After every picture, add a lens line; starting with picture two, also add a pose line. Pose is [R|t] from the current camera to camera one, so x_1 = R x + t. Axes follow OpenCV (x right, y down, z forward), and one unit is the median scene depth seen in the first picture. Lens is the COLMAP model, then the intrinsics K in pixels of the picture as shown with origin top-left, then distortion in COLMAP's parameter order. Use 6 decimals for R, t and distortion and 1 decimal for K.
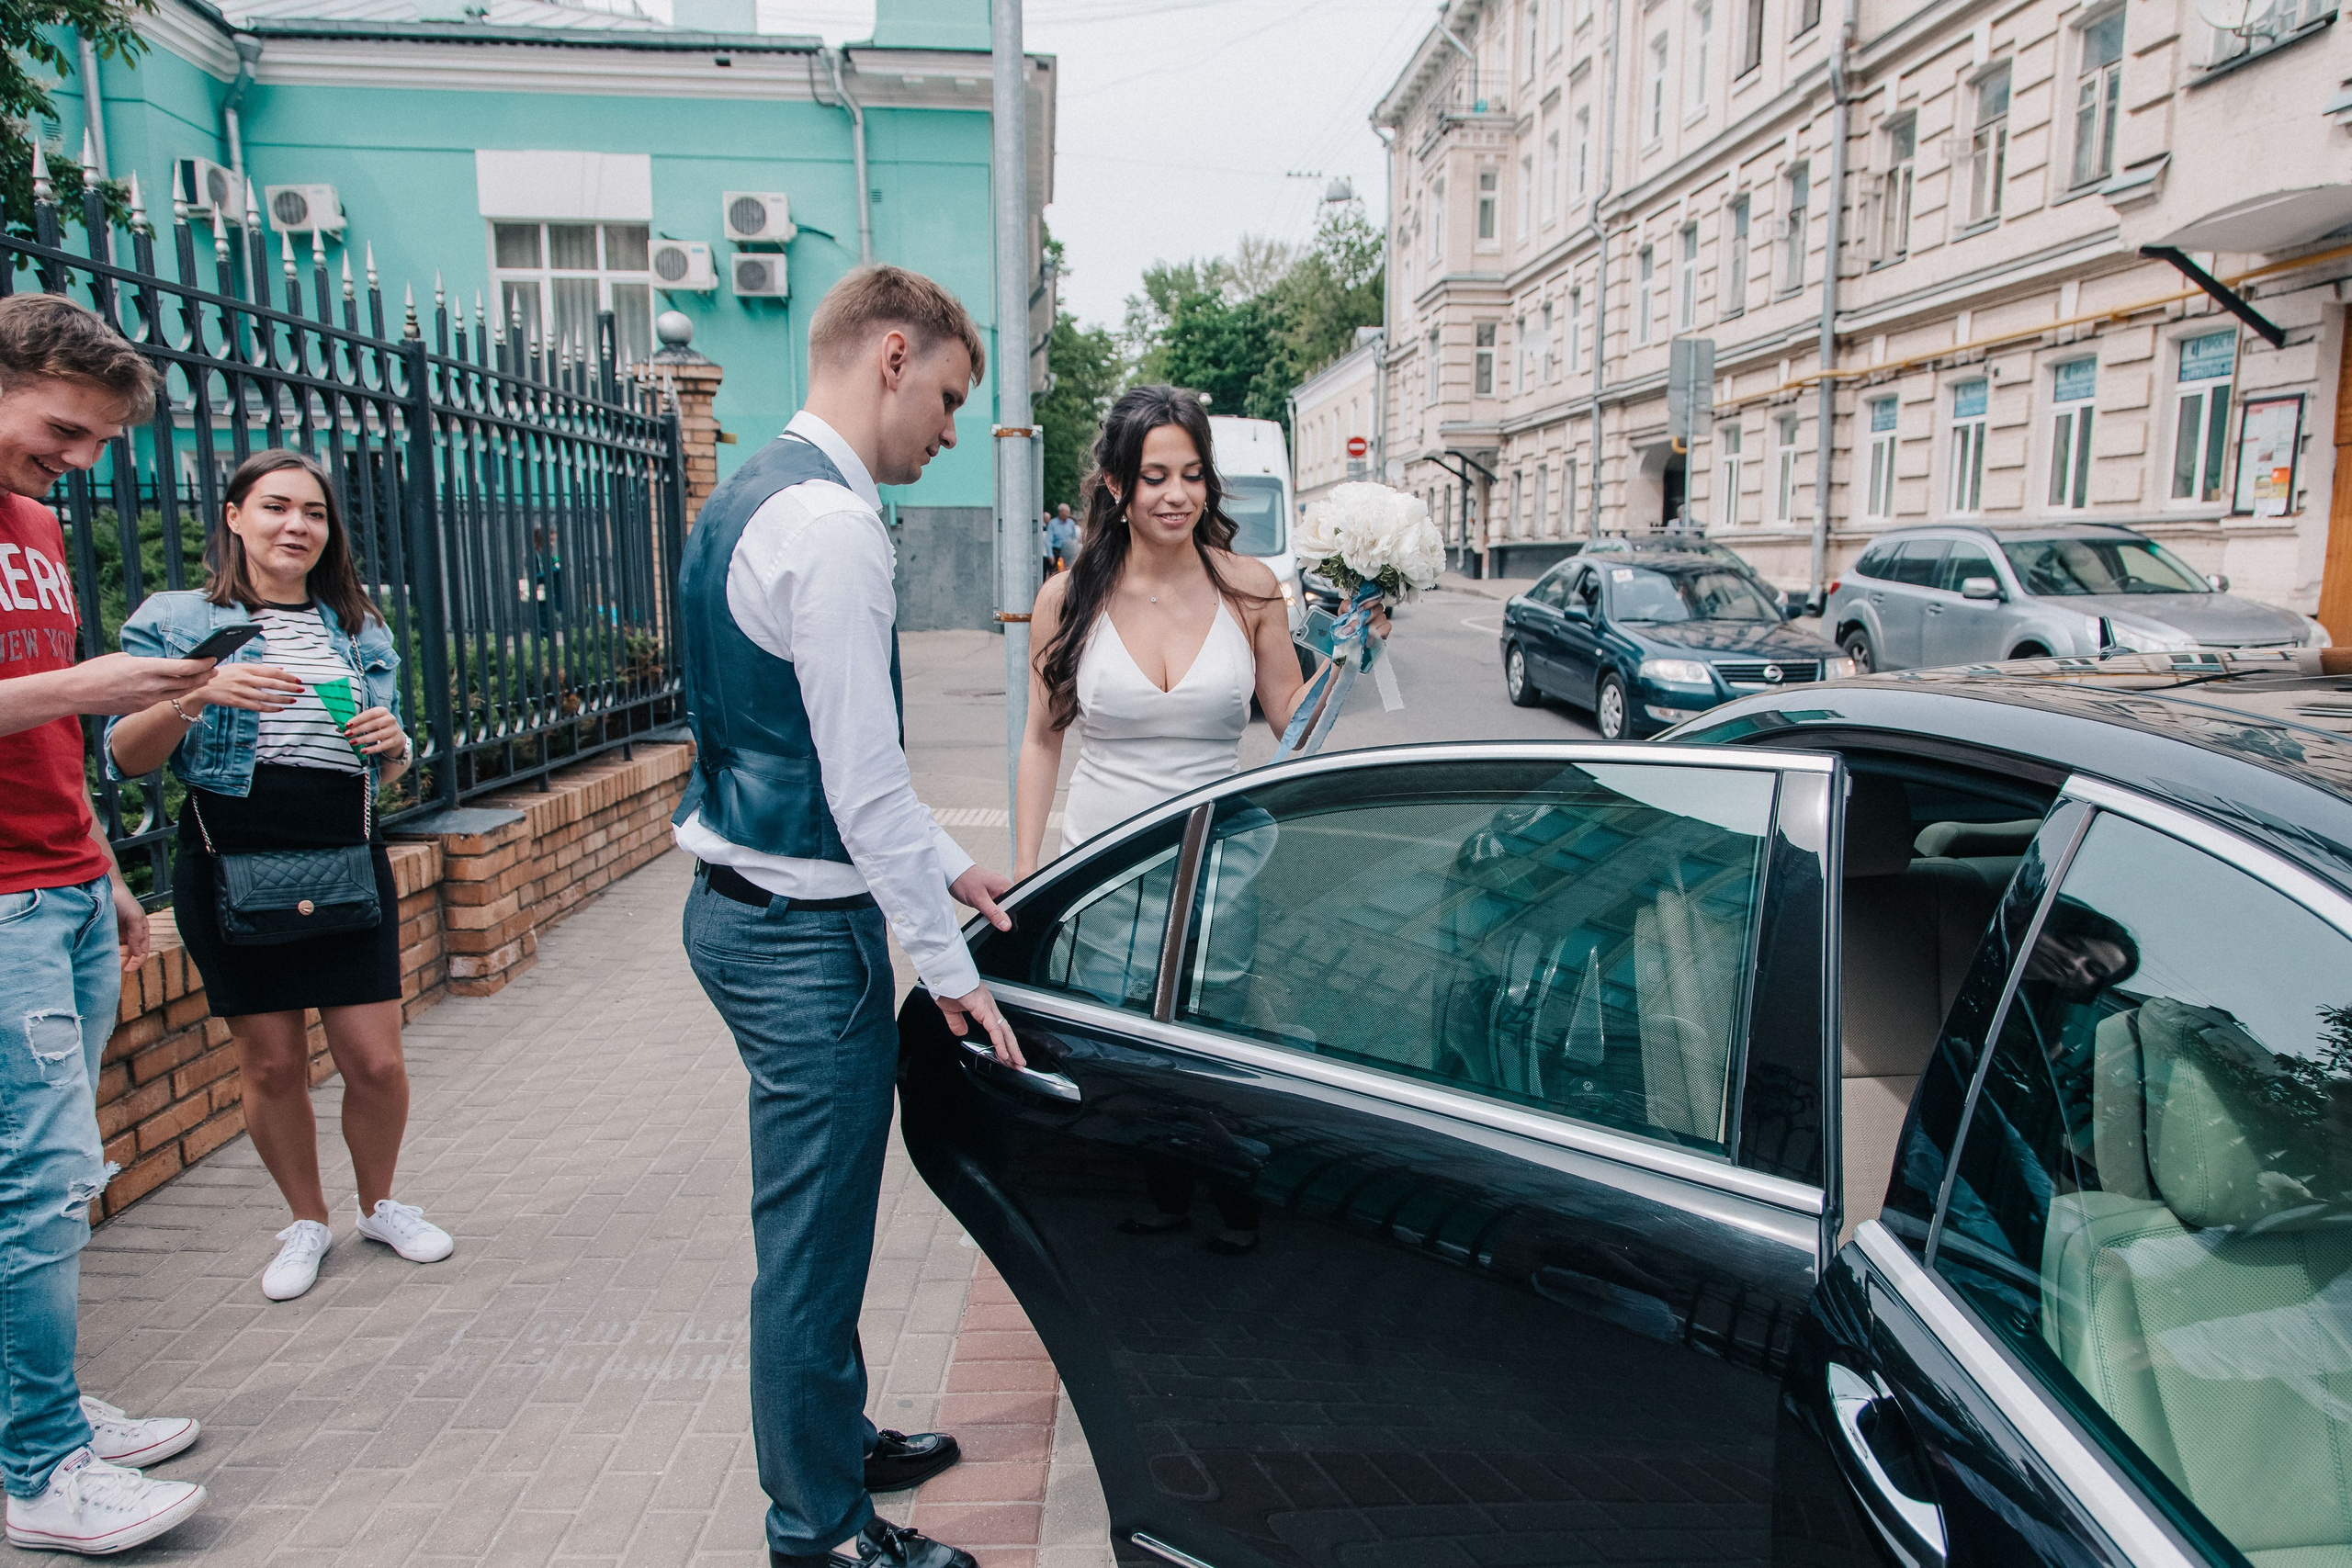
lens RADIAL K [[1636.2, 0, 1176.0], [0, 1636.2, 784.0], [0, 0, 1]] dist [0.013902, -0.006207]
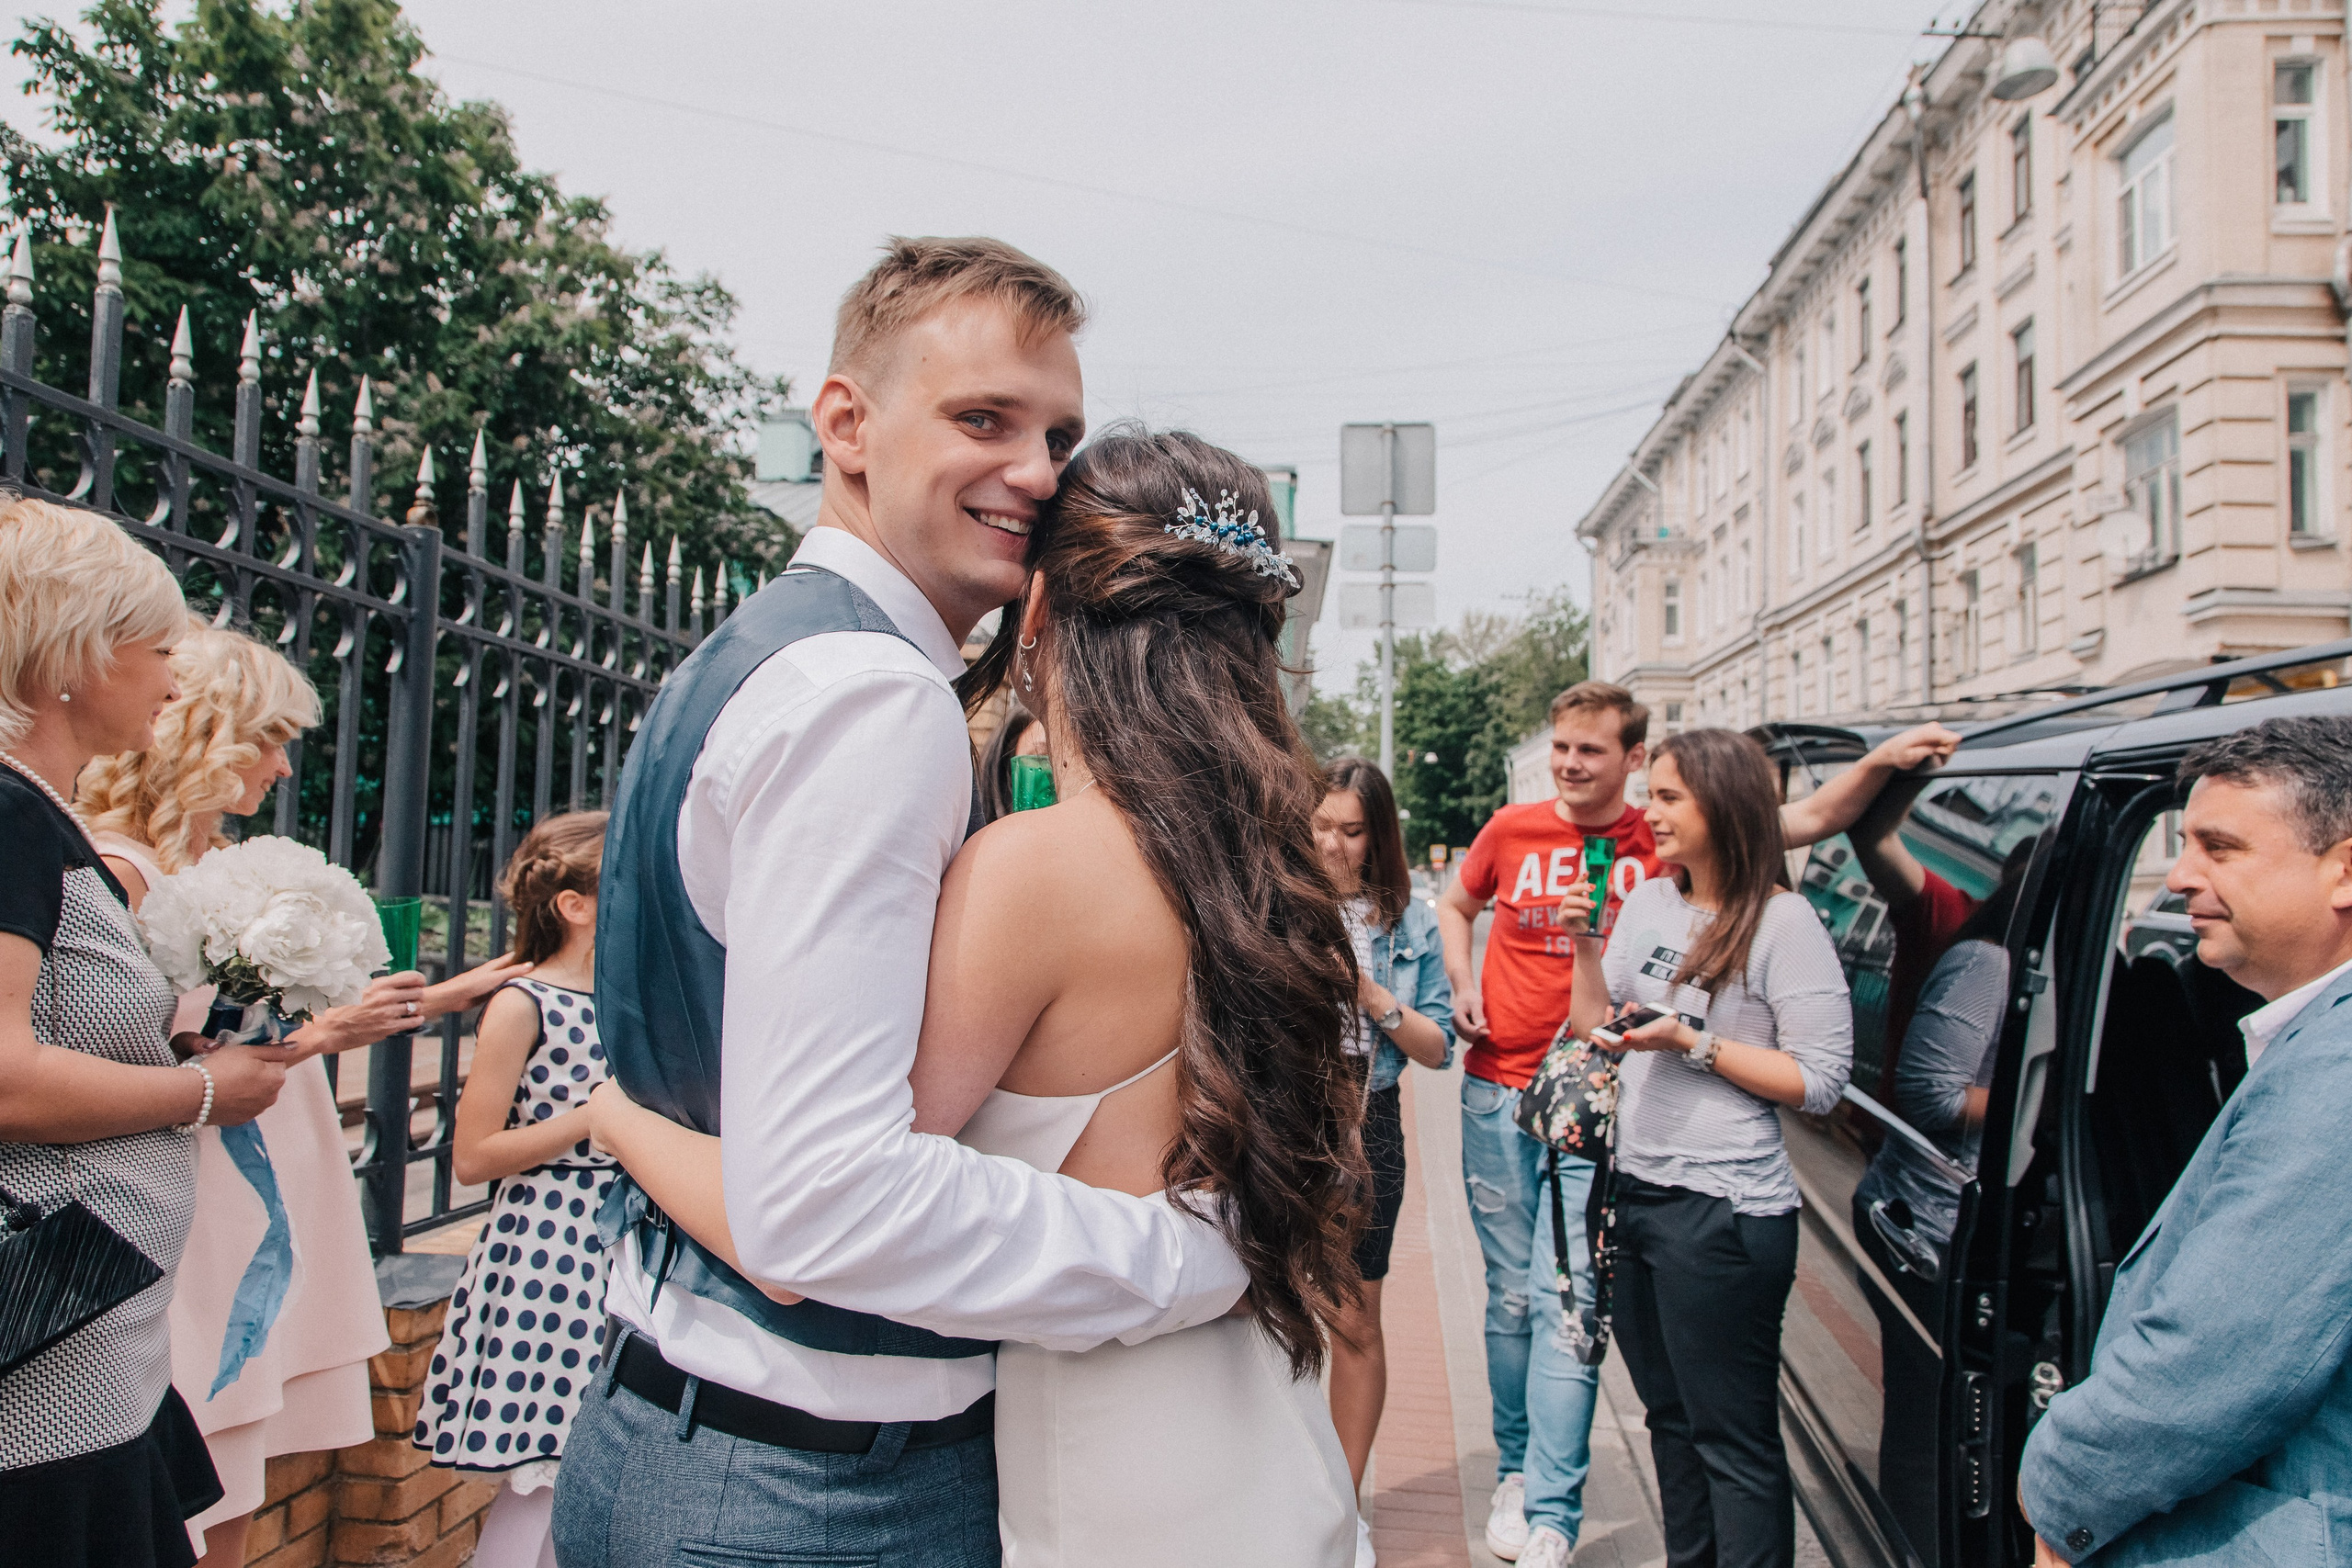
lens RADIAL K [[1582.7, 0, 1176.0], [0, 1582.7, 784.0], [0, 0, 1]] dist [0.007160, 0.001084]
pose [[0.990137, 0.012493, -0.139547, -0.008718], [-0.041093, 0.978107, -0.204005, 0.032594], [0.133943, 0.207727, 0.968973, -0.193083]]
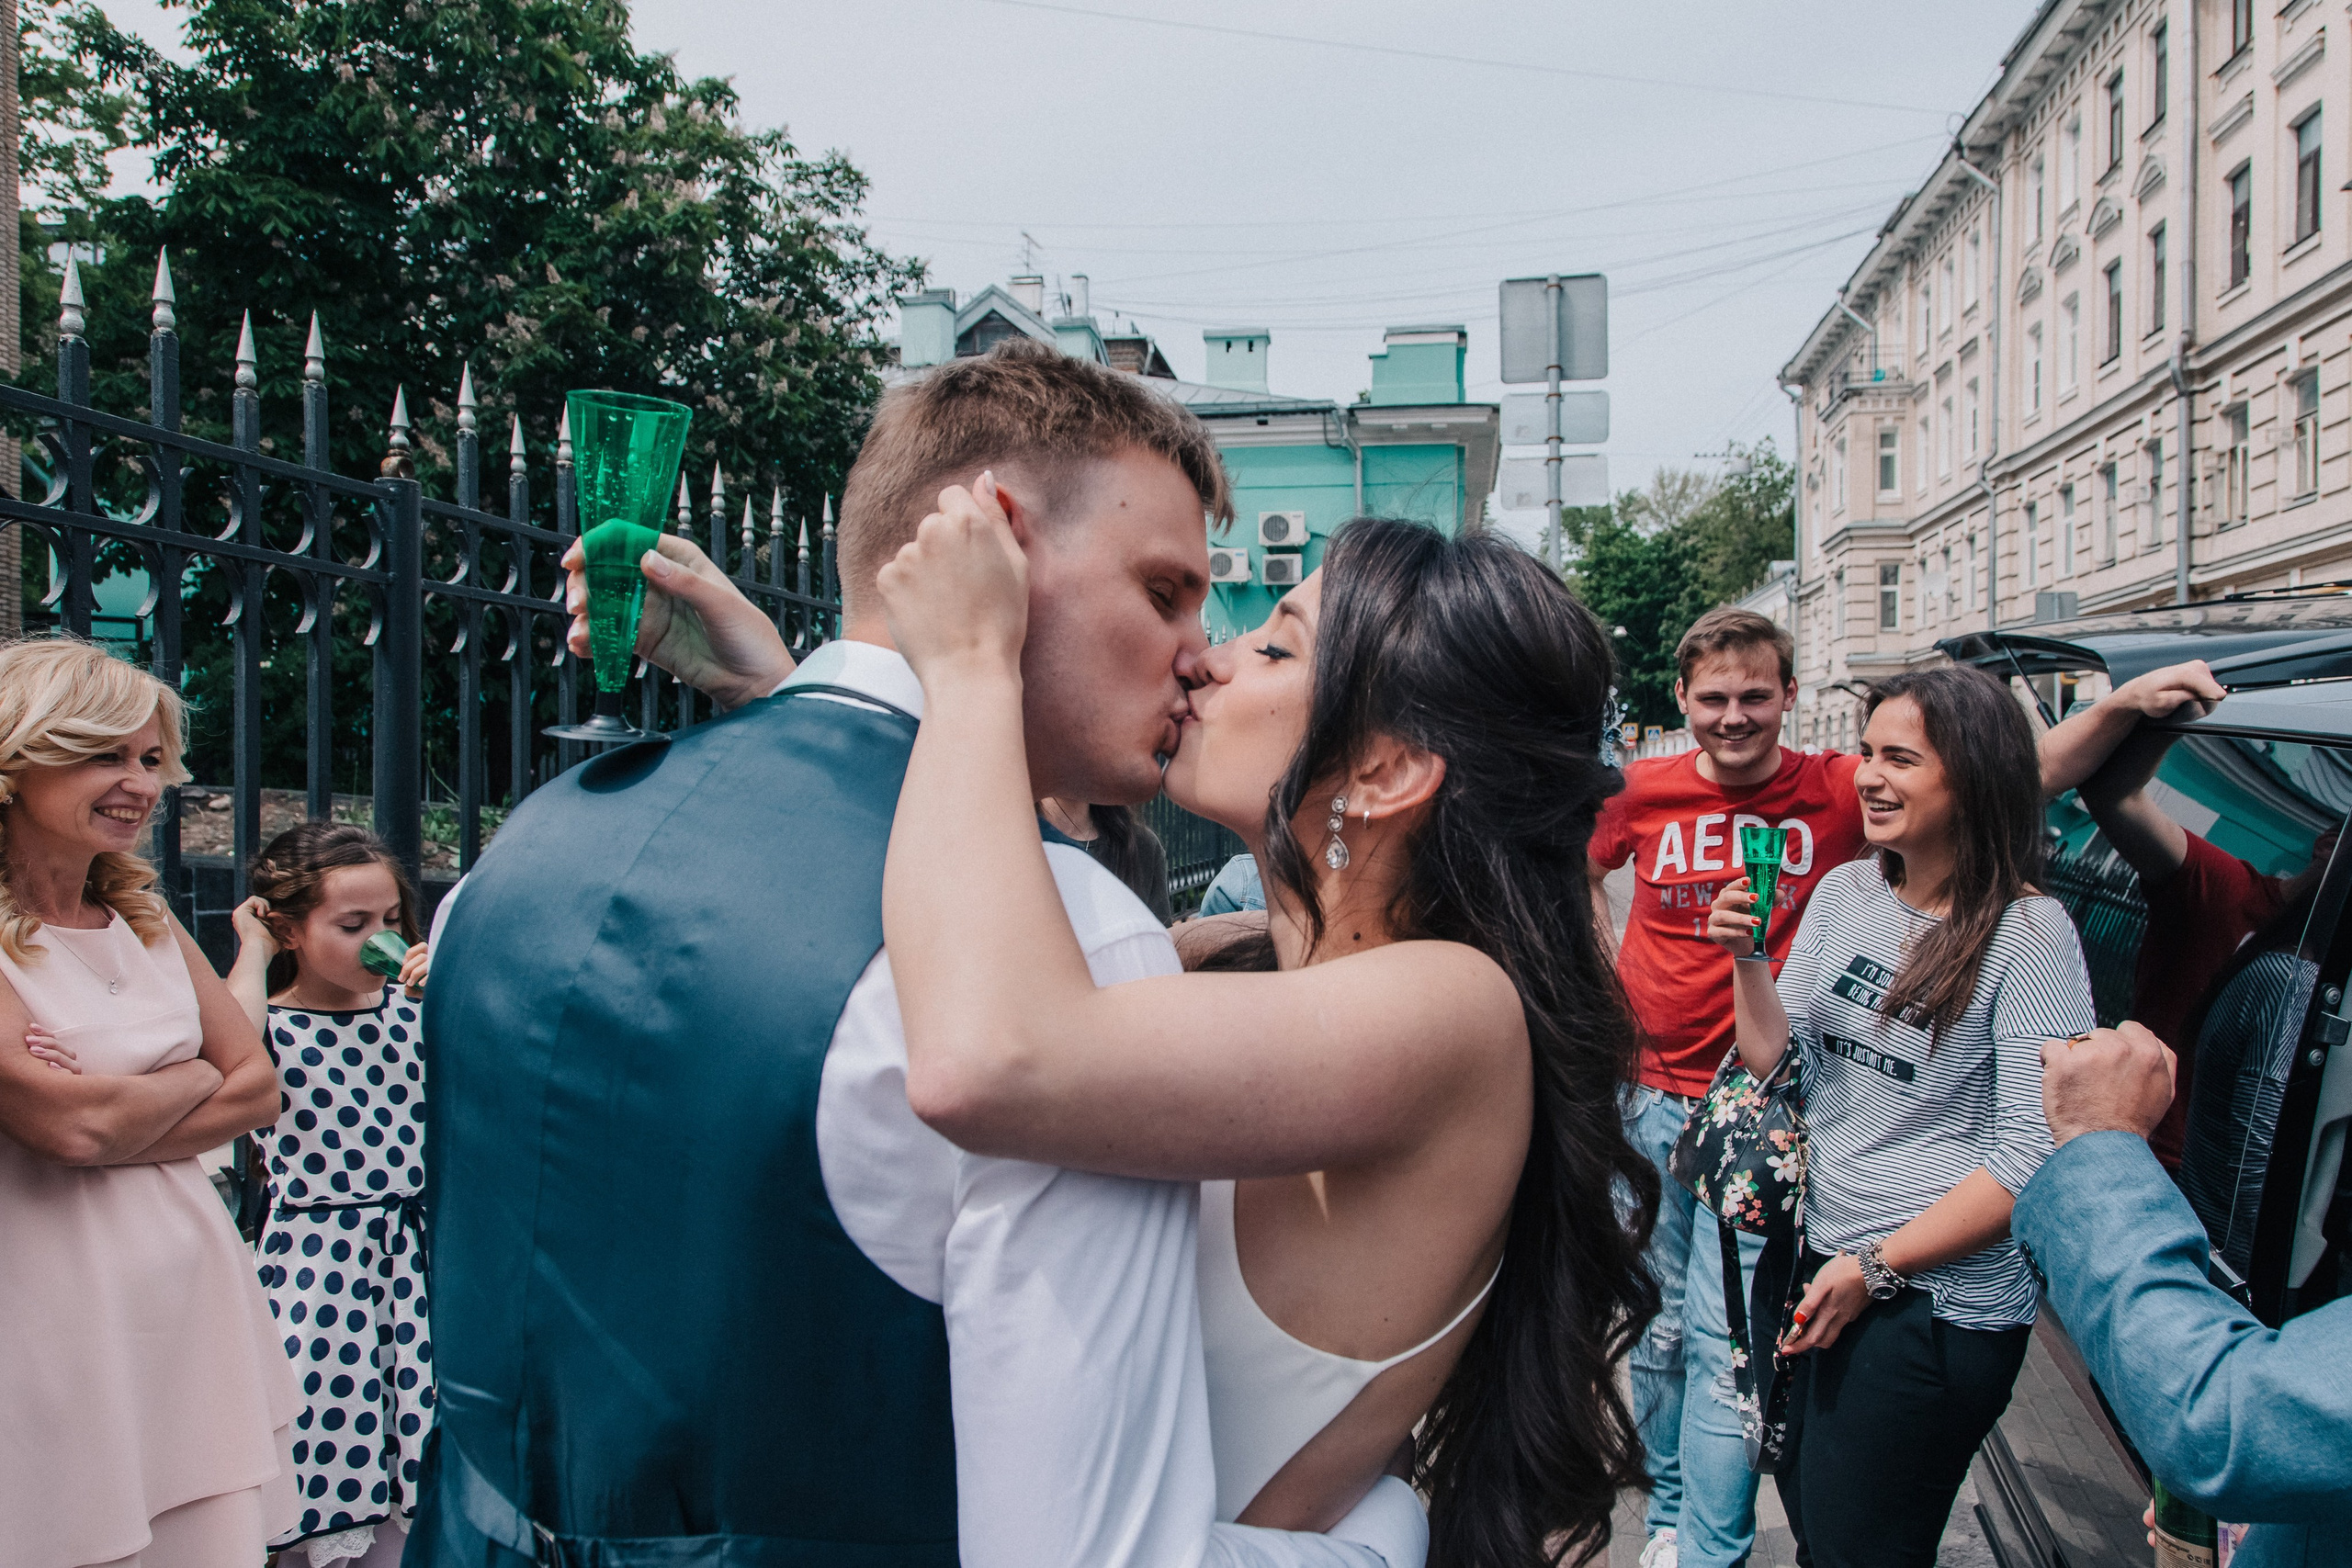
lens RADIAL K [[1636.2, 0, 1176.0], [0, 1636.2, 784.0], [0, 0, 1]] dist [0.013902, -0.006207]
pose [[0.969830, 0.000820, -0.243783, -0.005725], [-0.033528, 0.990940, -0.130049, 0.027207], [0.241467, 0.134299, 0.961071, -0.184044]]
